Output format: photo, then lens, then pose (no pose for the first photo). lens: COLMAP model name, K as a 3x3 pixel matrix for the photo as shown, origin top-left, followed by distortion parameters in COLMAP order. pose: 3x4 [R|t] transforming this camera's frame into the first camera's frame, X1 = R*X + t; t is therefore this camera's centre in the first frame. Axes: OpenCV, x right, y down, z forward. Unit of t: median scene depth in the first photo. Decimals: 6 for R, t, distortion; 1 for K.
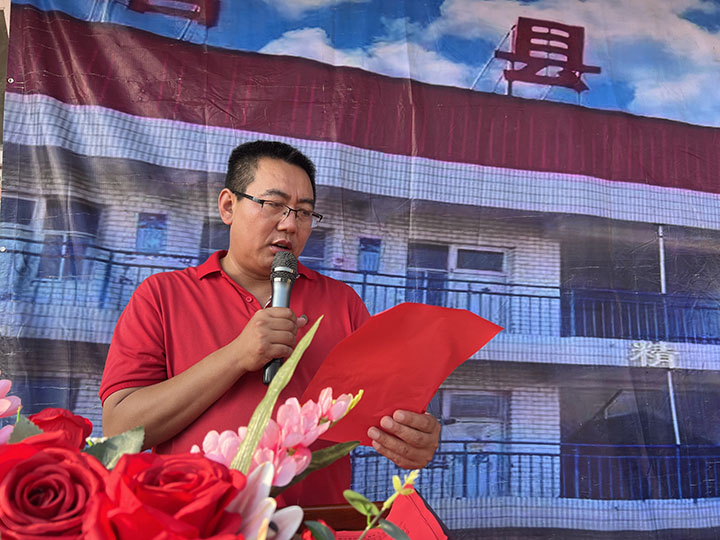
lens RADIAL K [[532.4, 0, 365.0], [0, 532.4, 271.0], [0, 0, 1]] dist [0.053203, -0.051935]
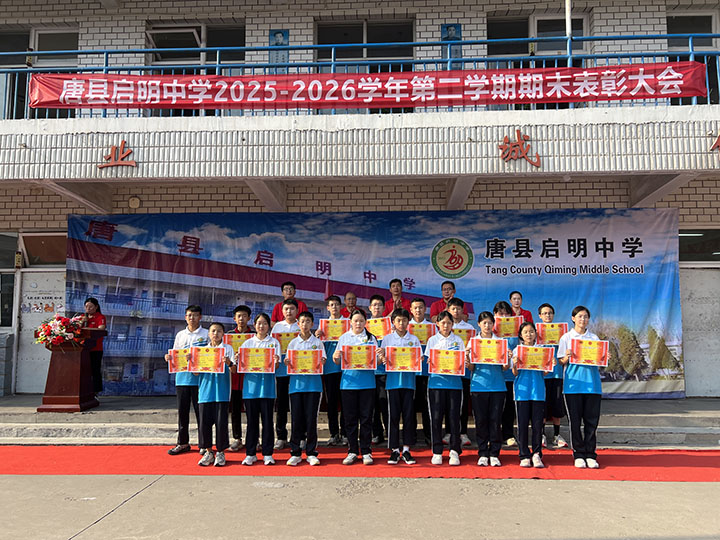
lens RADIAL K [[532.4, 0, 365.0], [0, 532.4, 271.0], [0, 0, 1]] dist [0.053203, -0.051935]
pose [[0.991733, 0.014217, -0.127525, 2.430862], [-0.009414, 0.999226, 0.038191, -0.419830], [0.127969, -0.036675, 0.991100, -3.210288]]
